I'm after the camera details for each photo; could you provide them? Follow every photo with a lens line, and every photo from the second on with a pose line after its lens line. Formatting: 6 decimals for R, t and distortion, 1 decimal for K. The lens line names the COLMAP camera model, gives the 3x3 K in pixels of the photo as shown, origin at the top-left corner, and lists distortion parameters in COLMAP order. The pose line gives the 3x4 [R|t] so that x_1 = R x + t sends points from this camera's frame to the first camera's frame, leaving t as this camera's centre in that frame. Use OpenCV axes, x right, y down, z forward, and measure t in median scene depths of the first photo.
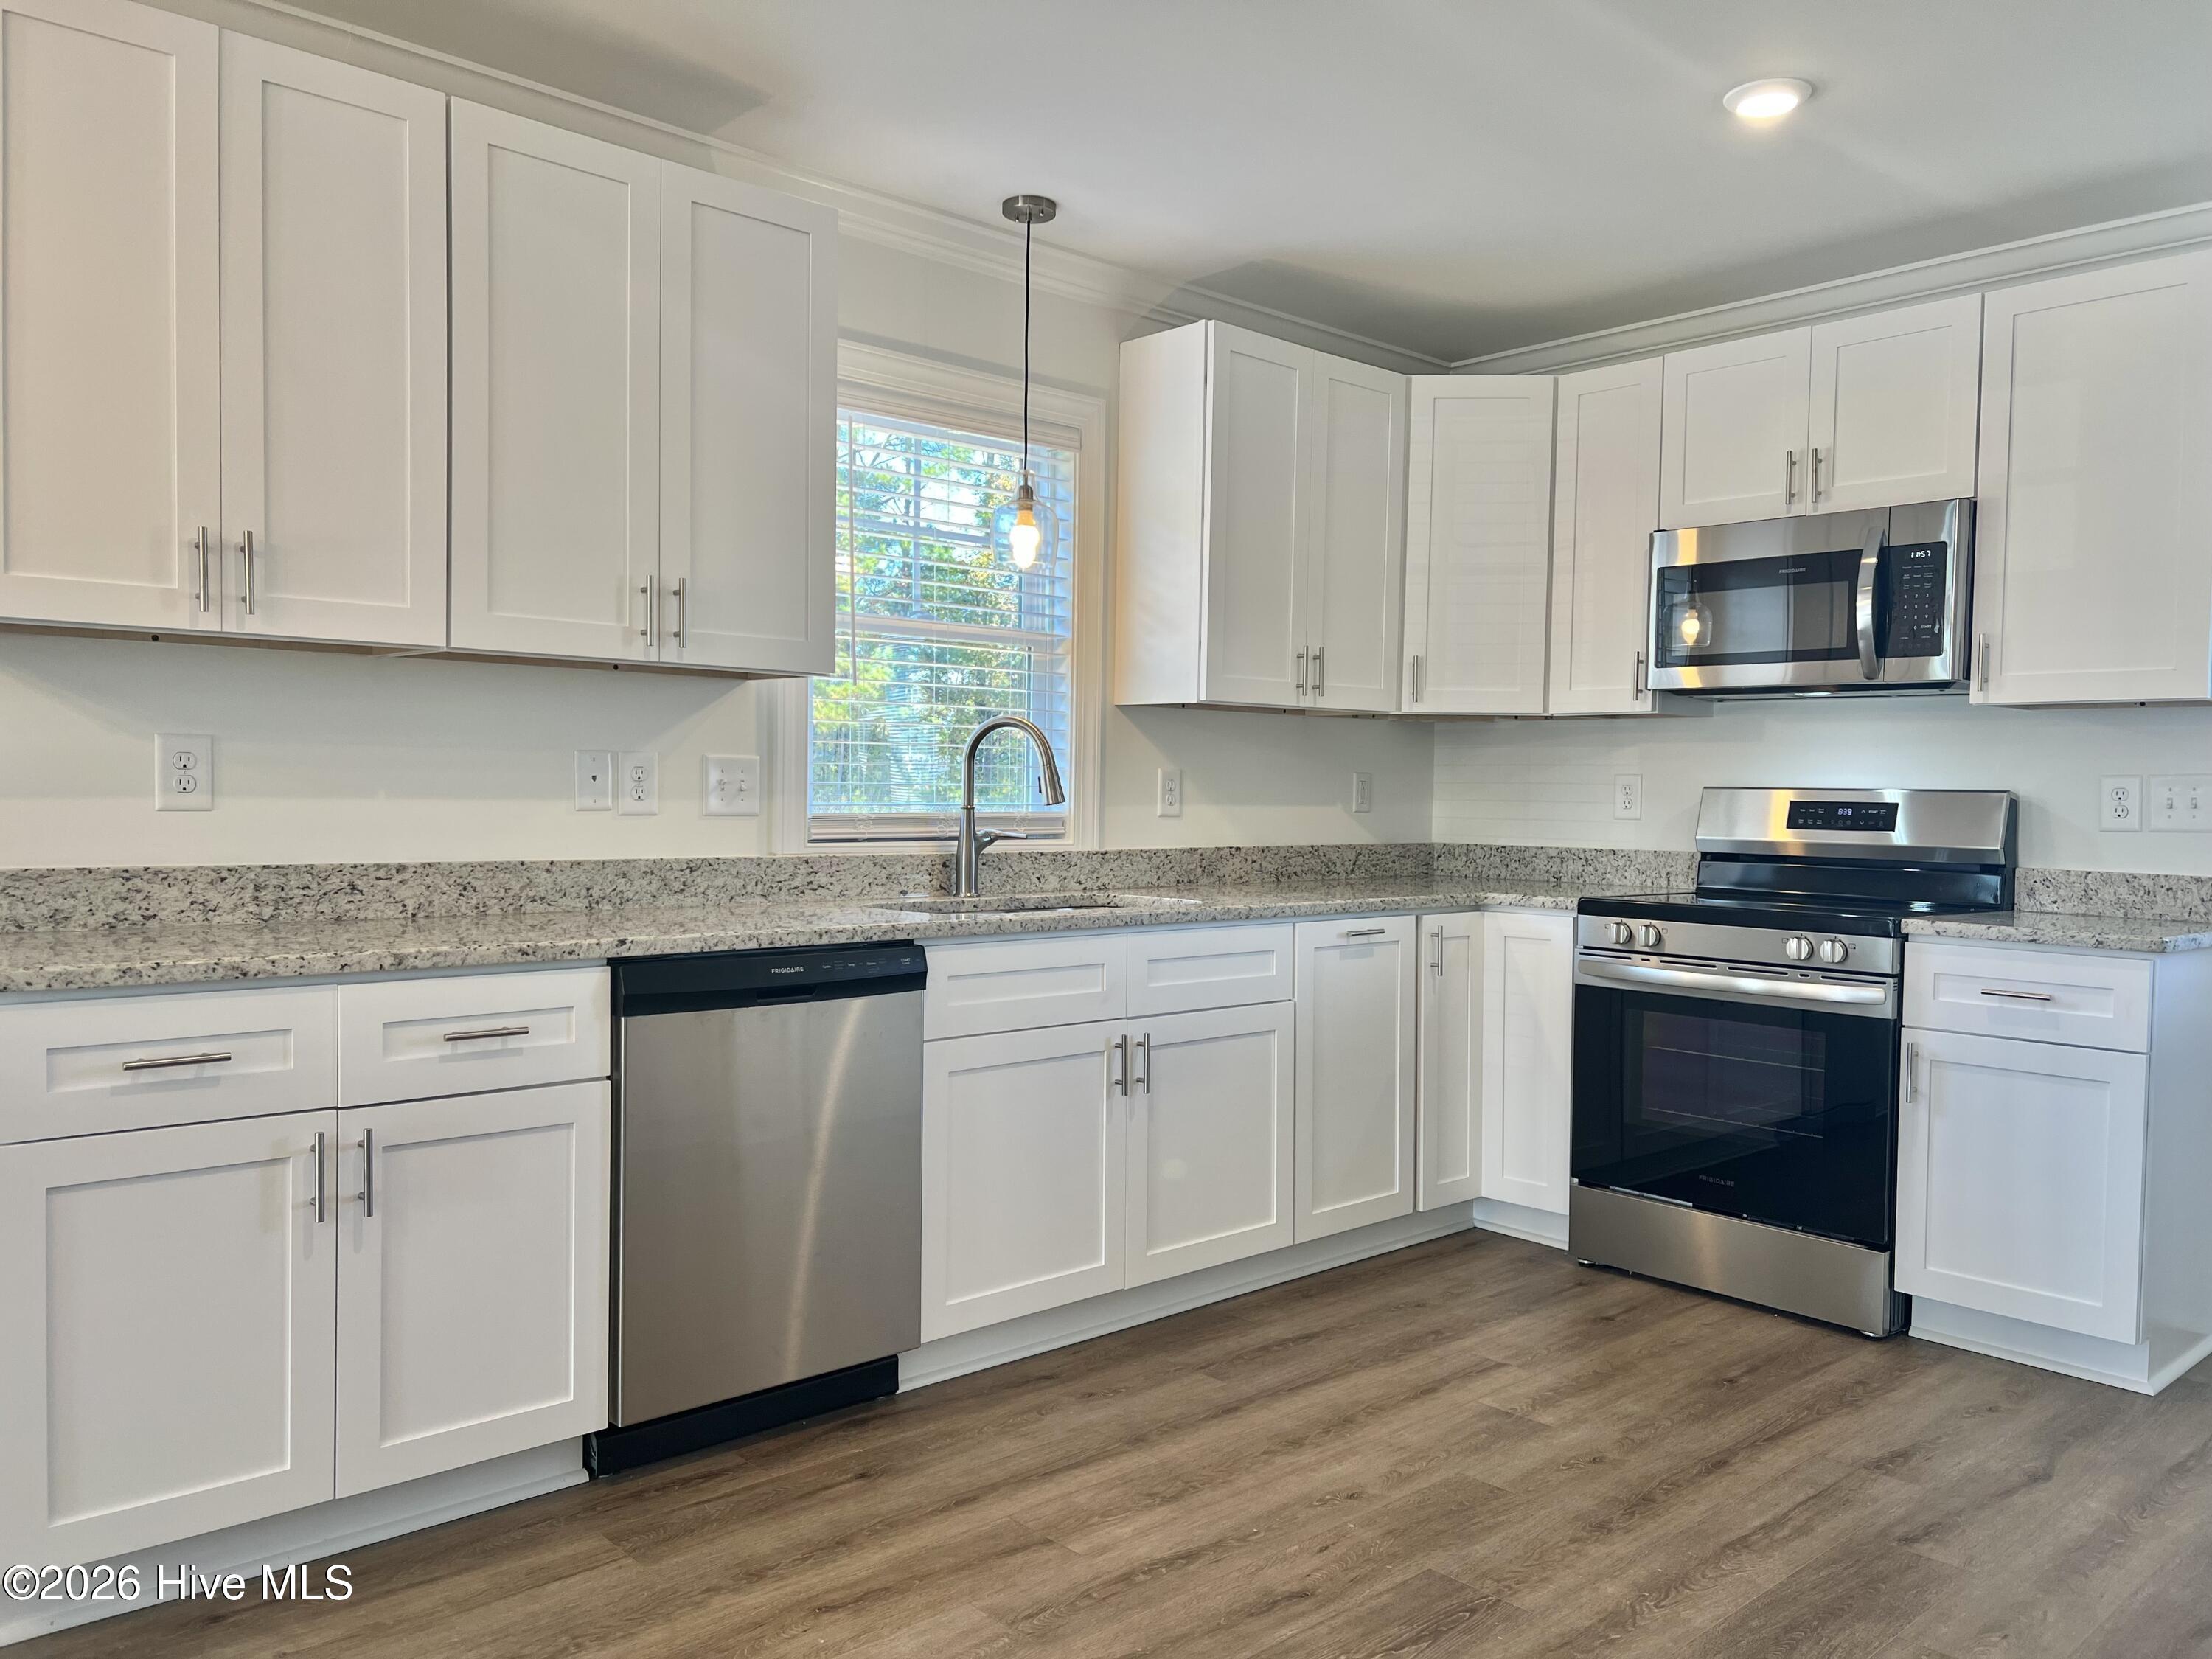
lens RADIAL K [[1664.7, 0, 1106.0], [0, 1664.7, 829.5], [0, 0, 1]] dist [0.055527, -0.058344]
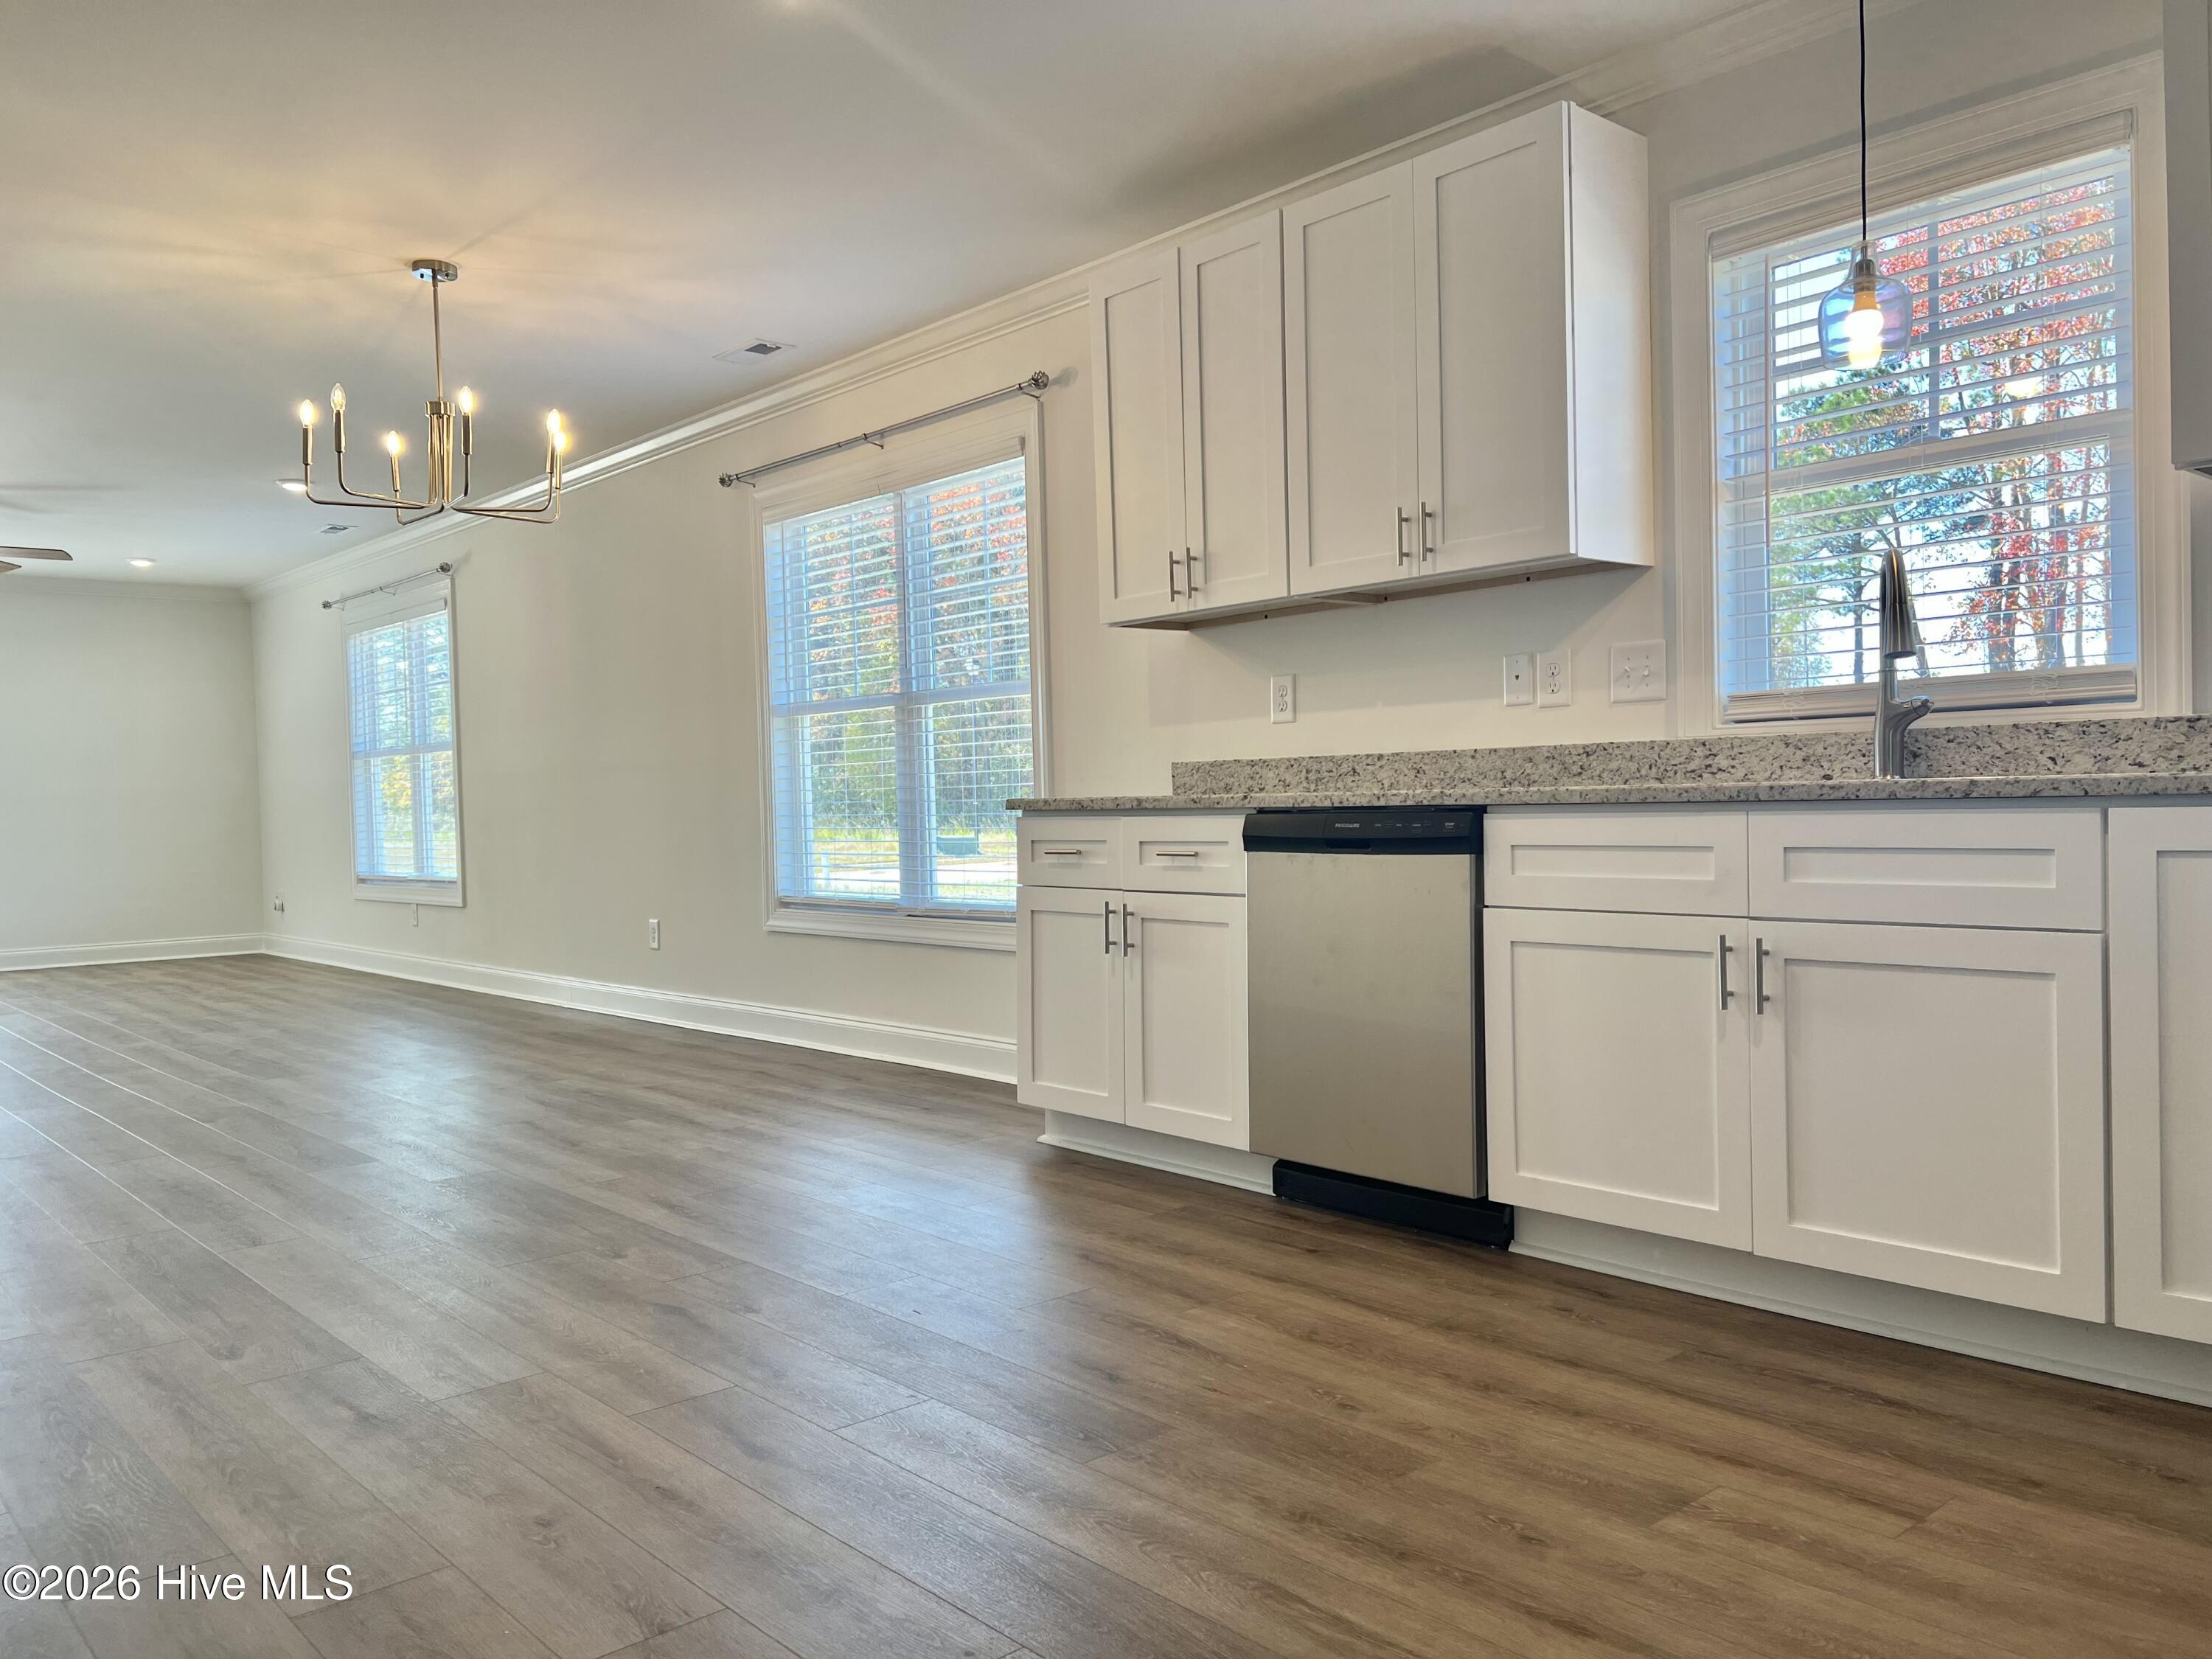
lens RADIAL K [[1664.7, 0, 1106.0], [0, 1664.7, 829.5], [0, 0, 1]] dist [0.055527, -0.058344]
pose [[-0.022070, 0.001268, -0.999756, 0.869610], [-0.002513, 0.999996, 0.001324, 0.074790], [0.999753, 0.002541, -0.022067, 0.744116]]
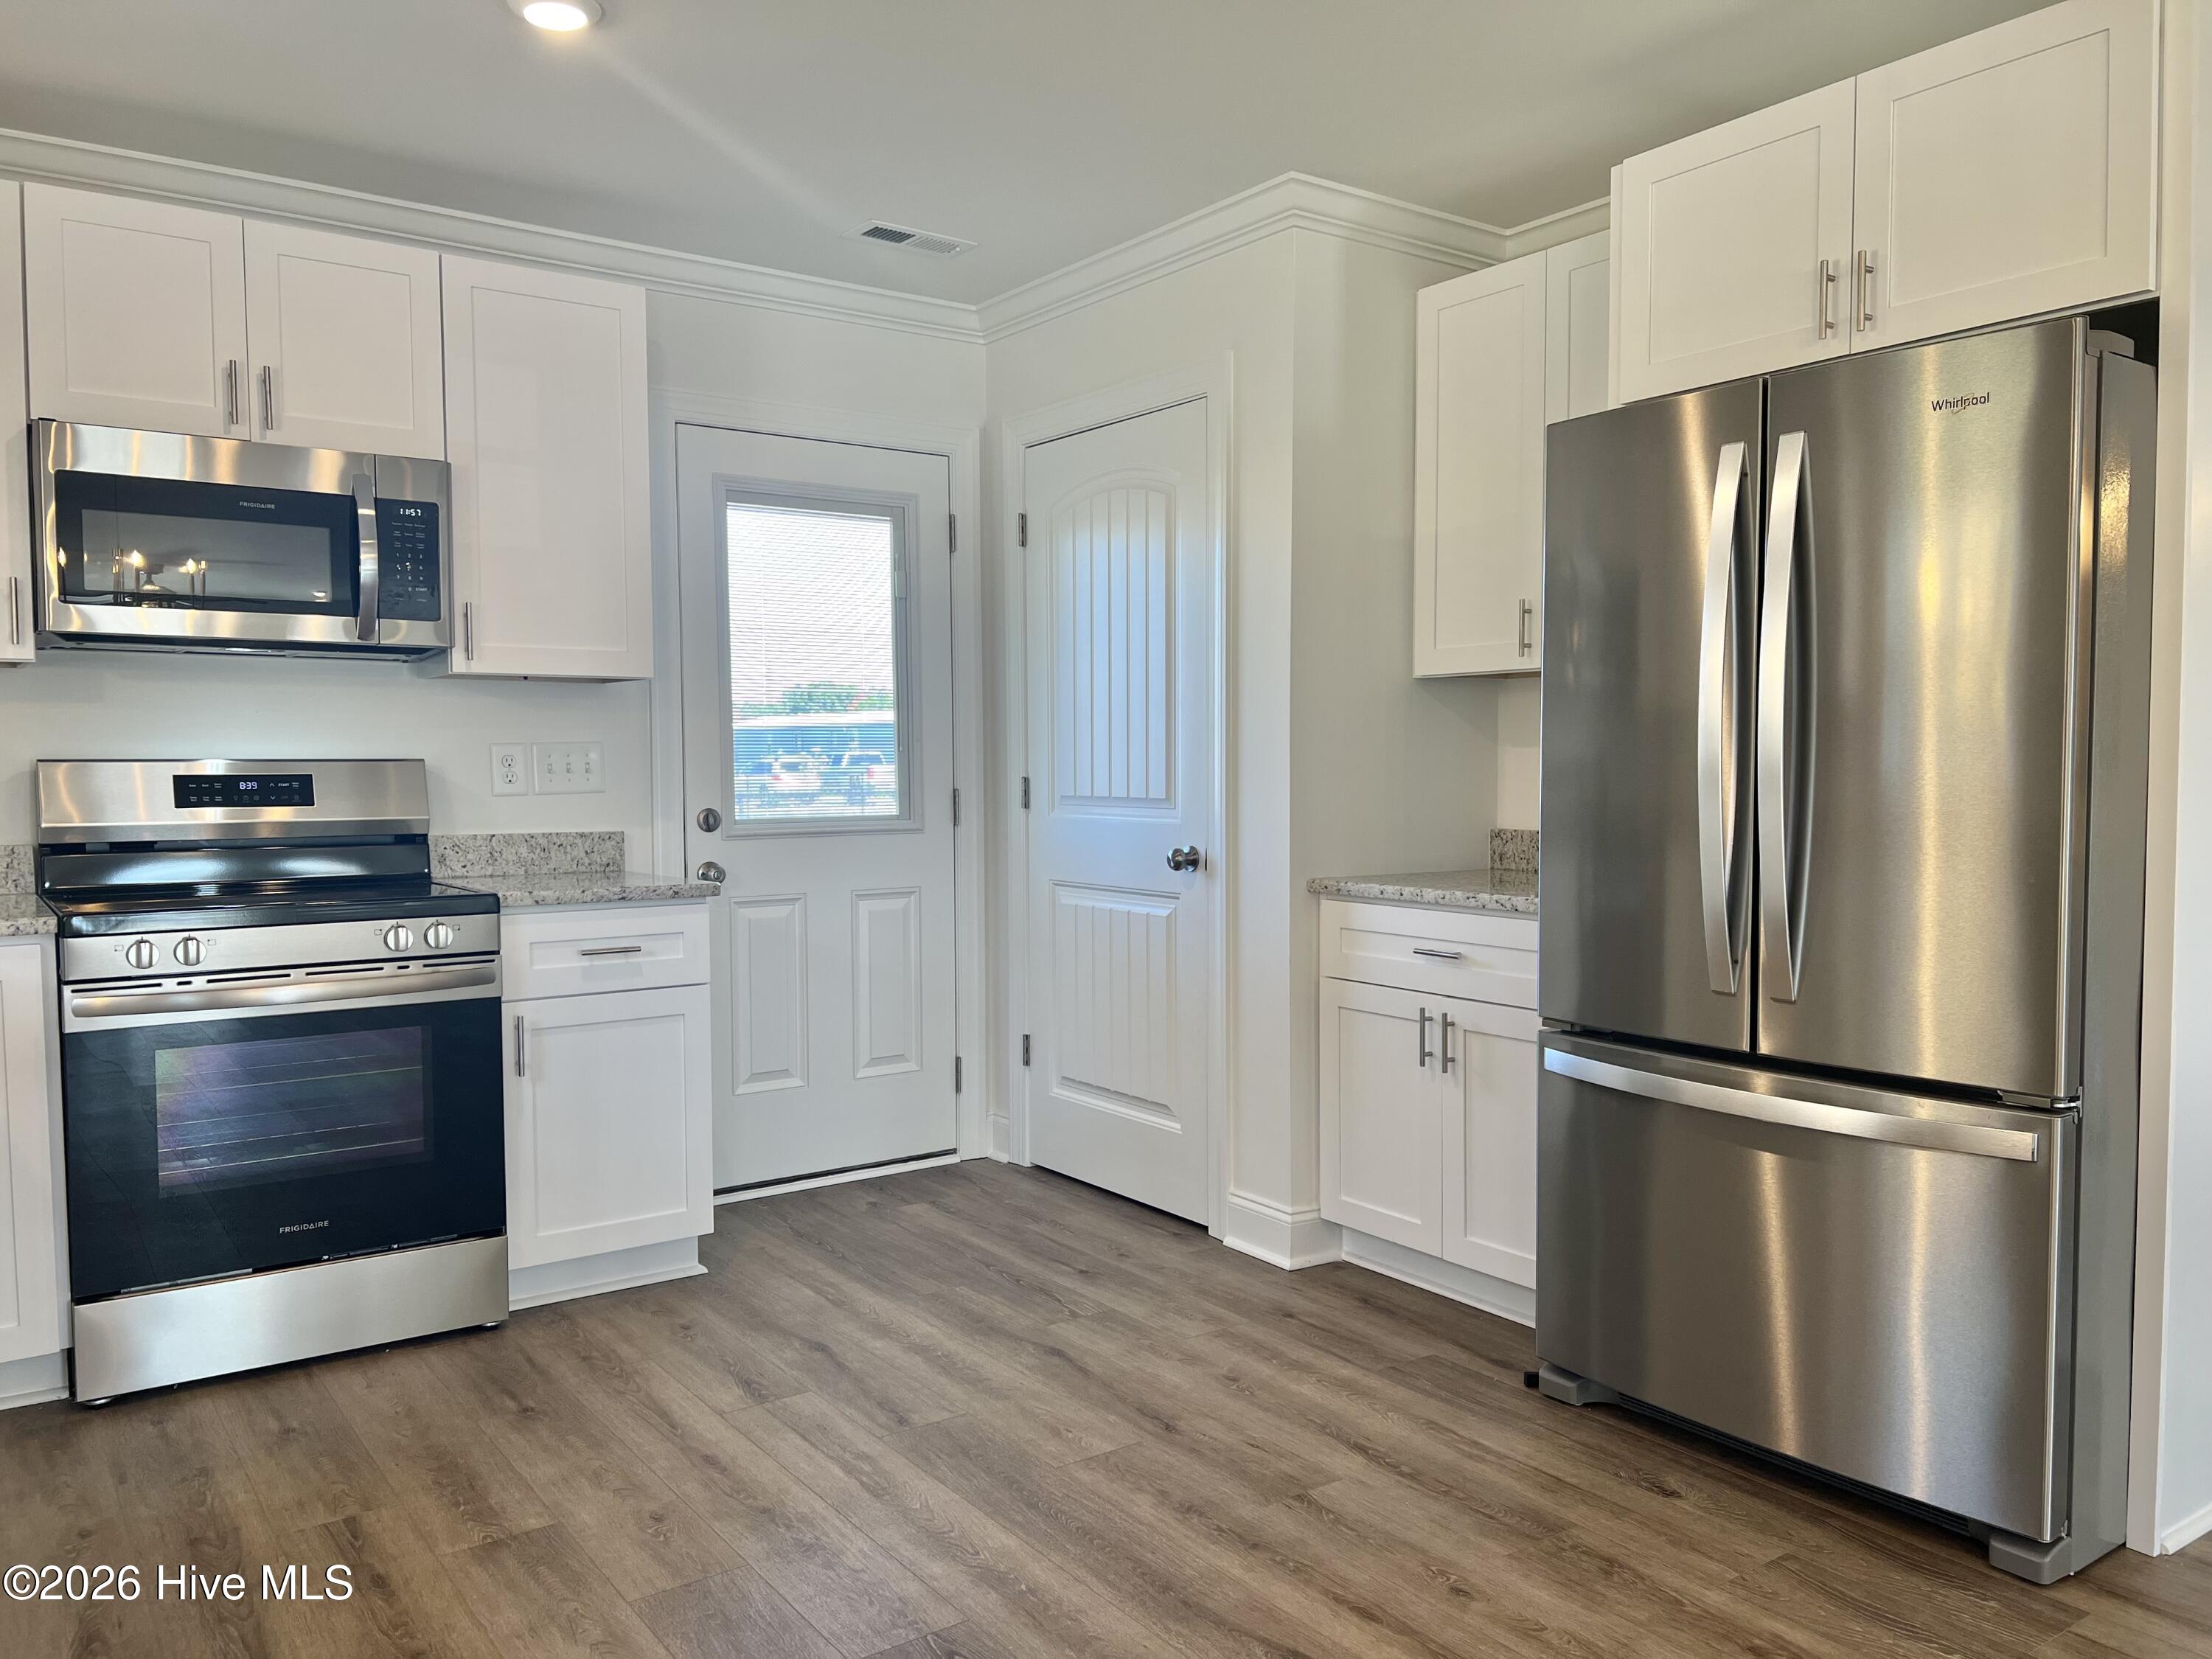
lens RADIAL K [[1664.7, 0, 1106.0], [0, 1664.7, 829.5], [0, 0, 1]] dist [0.055527, -0.058344]
pose [[0.120873, -0.058592, 0.990937, -0.480056], [0.032915, 0.997944, 0.054992, -0.027230], [-0.992122, 0.025970, 0.122553, 0.569435]]
